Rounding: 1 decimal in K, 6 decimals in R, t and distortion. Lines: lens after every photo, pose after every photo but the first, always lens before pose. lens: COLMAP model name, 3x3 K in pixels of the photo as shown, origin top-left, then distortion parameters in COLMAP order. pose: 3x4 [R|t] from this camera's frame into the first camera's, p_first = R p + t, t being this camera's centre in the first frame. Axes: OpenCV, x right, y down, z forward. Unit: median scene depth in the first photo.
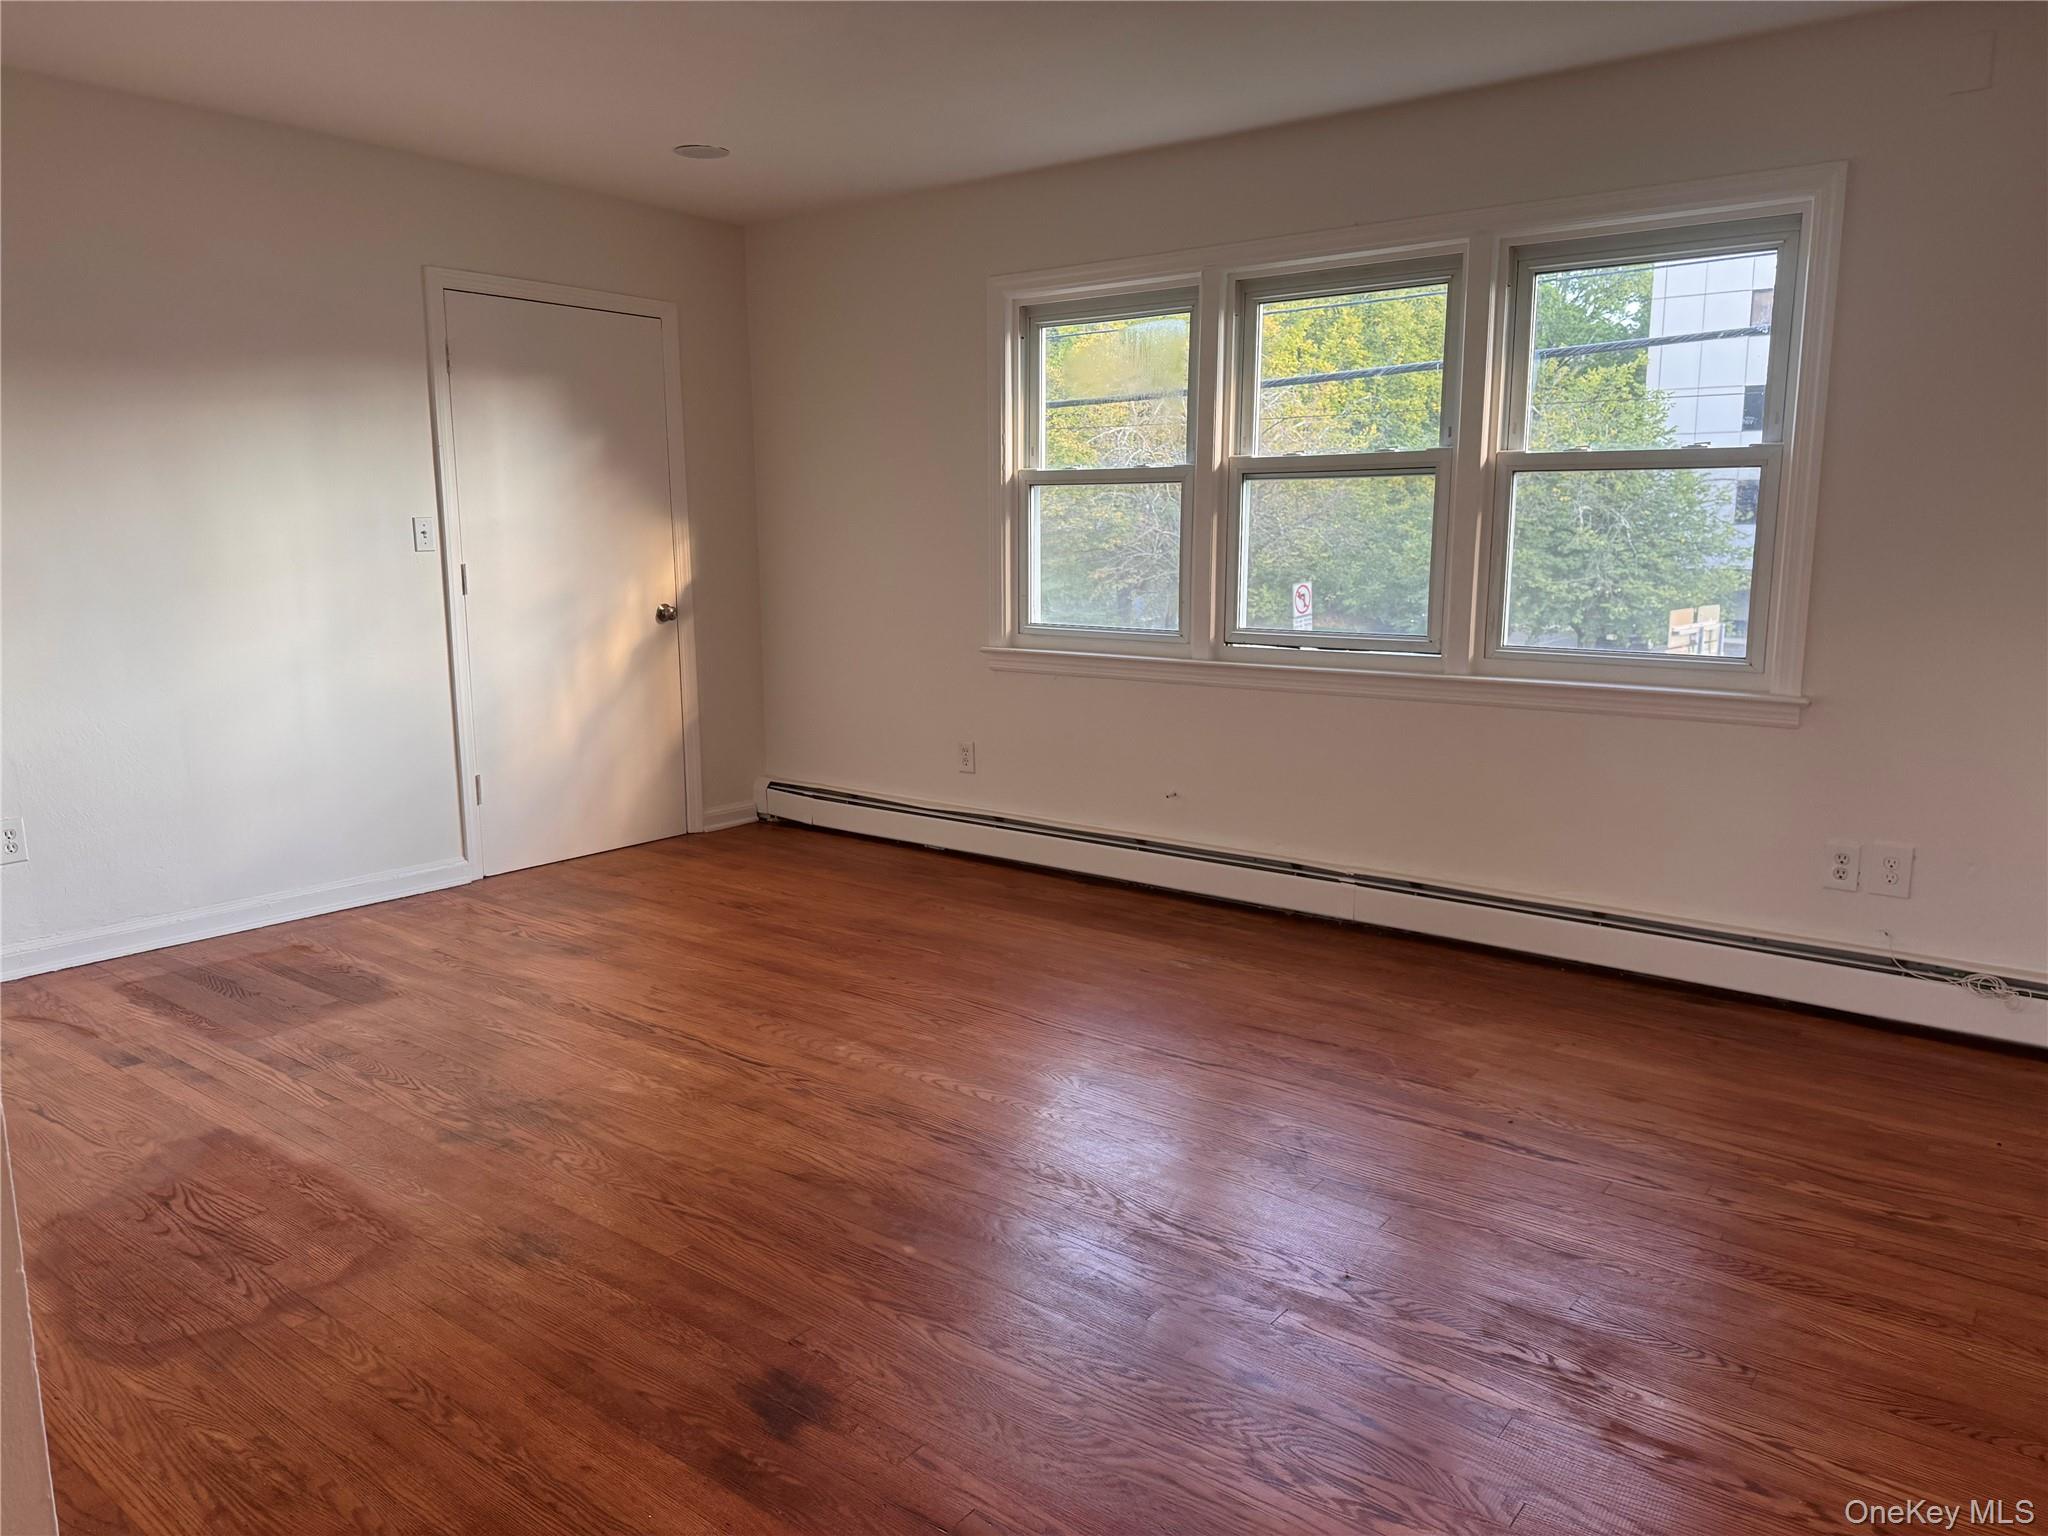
lens RADIAL K [[1439.9, 0, 997.6], [0, 1439.9, 777.2], [0, 0, 1]] dist [0.127710, -0.183782]
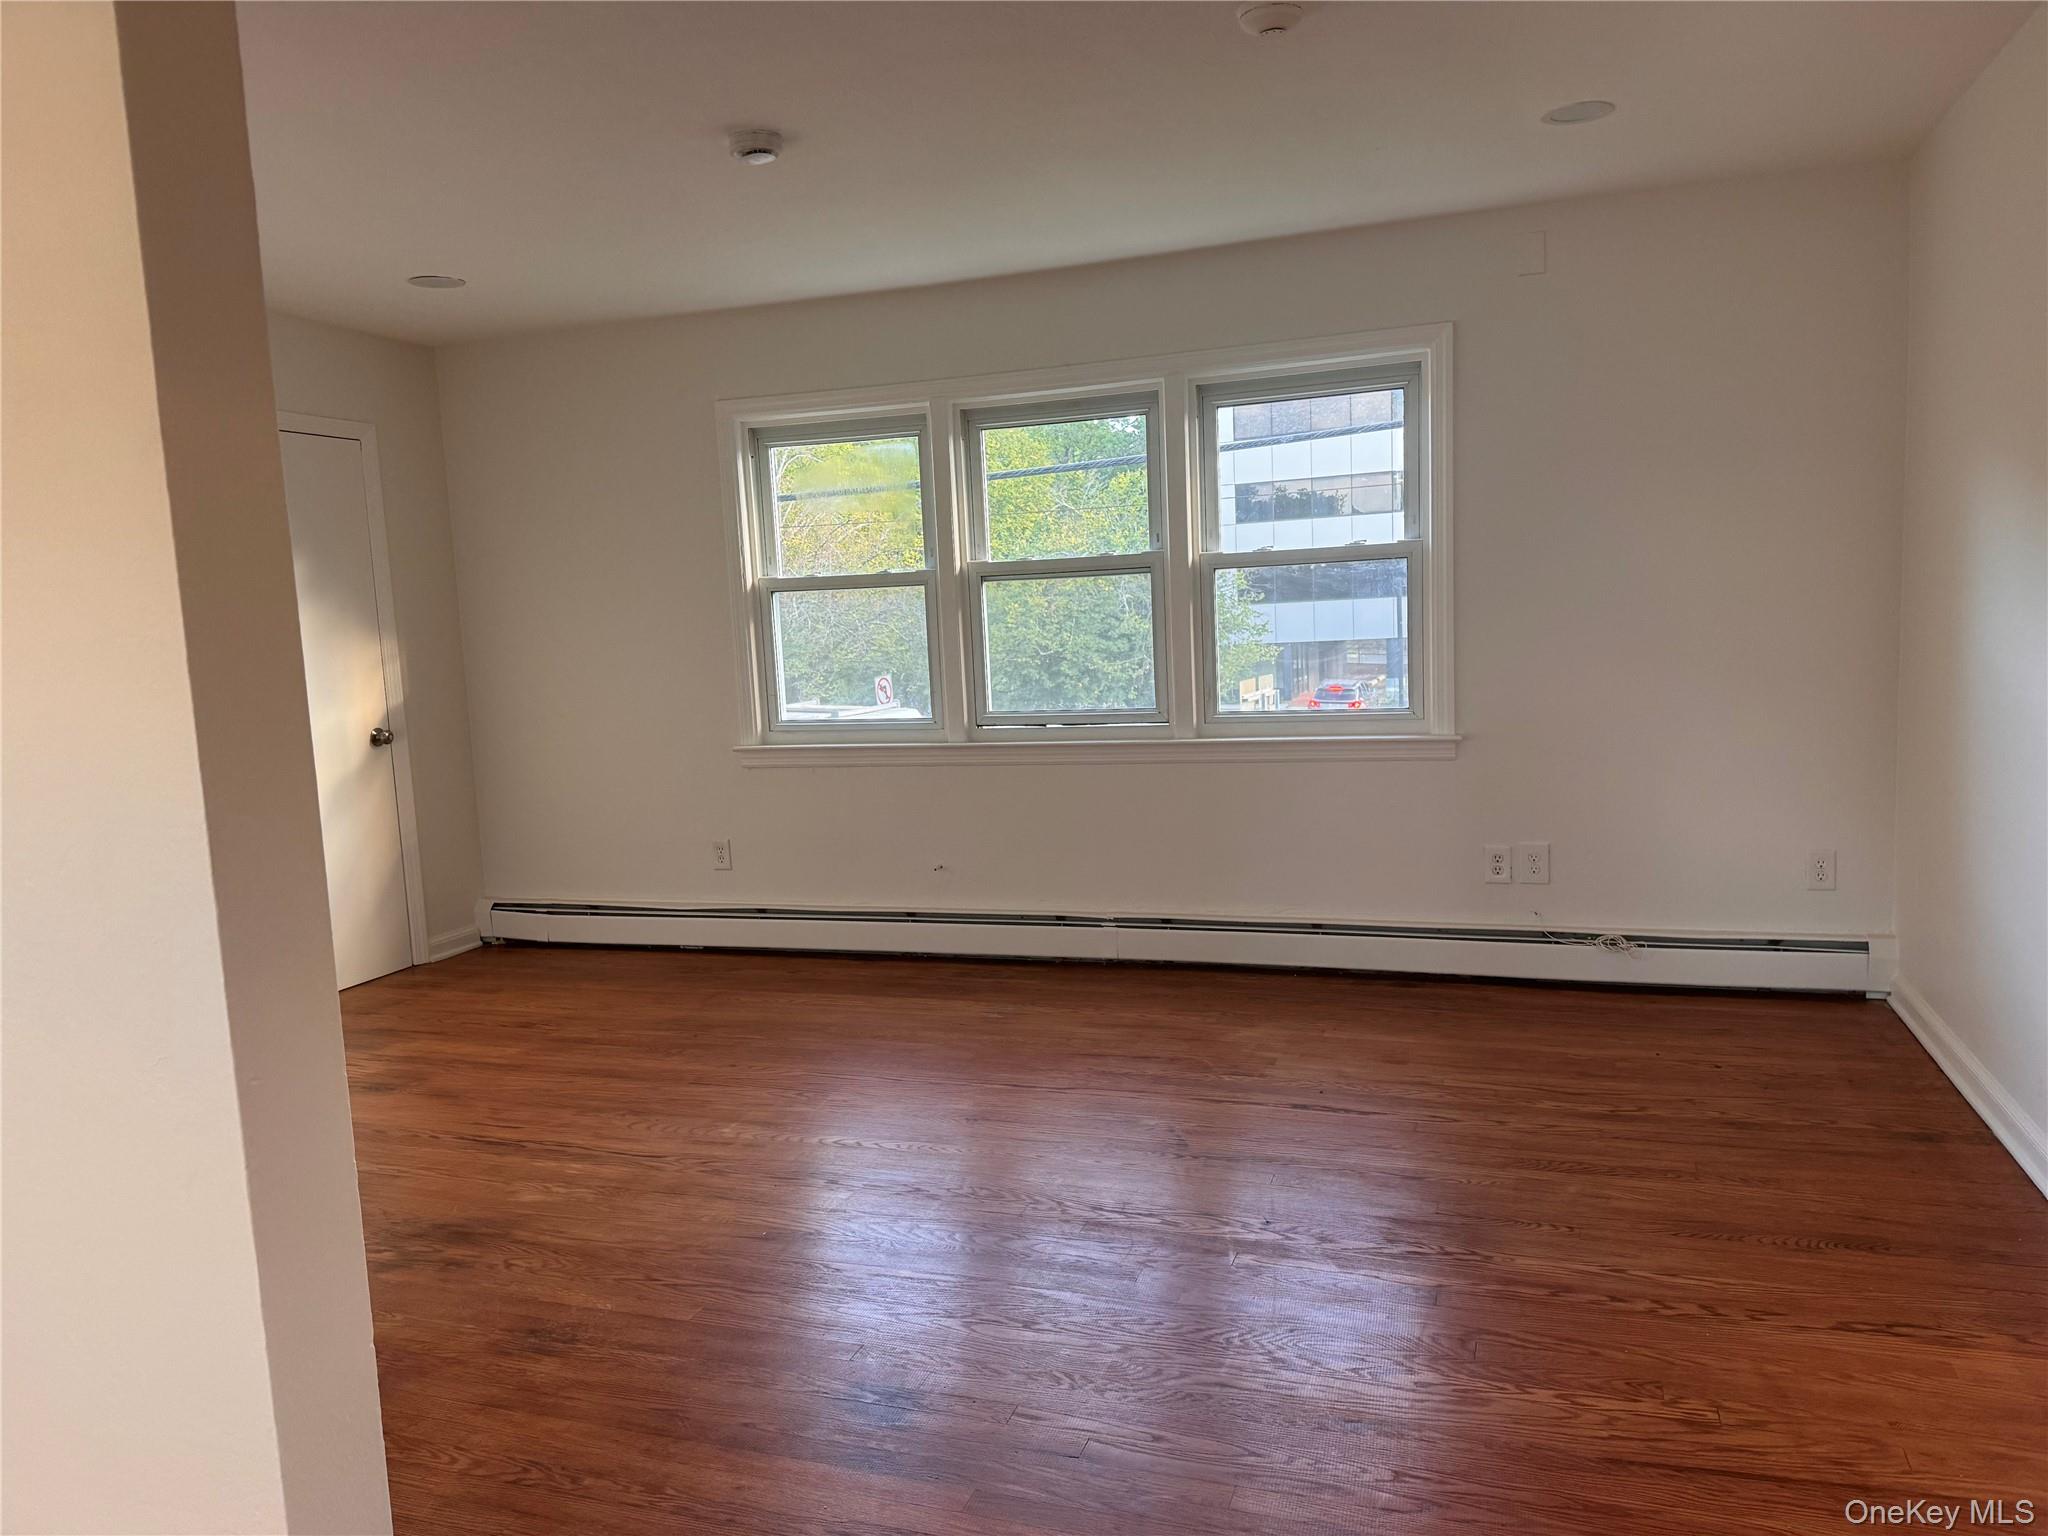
lens RADIAL K [[1454.6, 0, 1025.7], [0, 1454.6, 776.9], [0, 0, 1]] dist [0.153379, -0.231131]
pose [[0.945220, -0.079586, 0.316585, -0.182256], [0.100785, 0.993593, -0.051132, 0.008214], [-0.310487, 0.080238, 0.947185, -0.079268]]
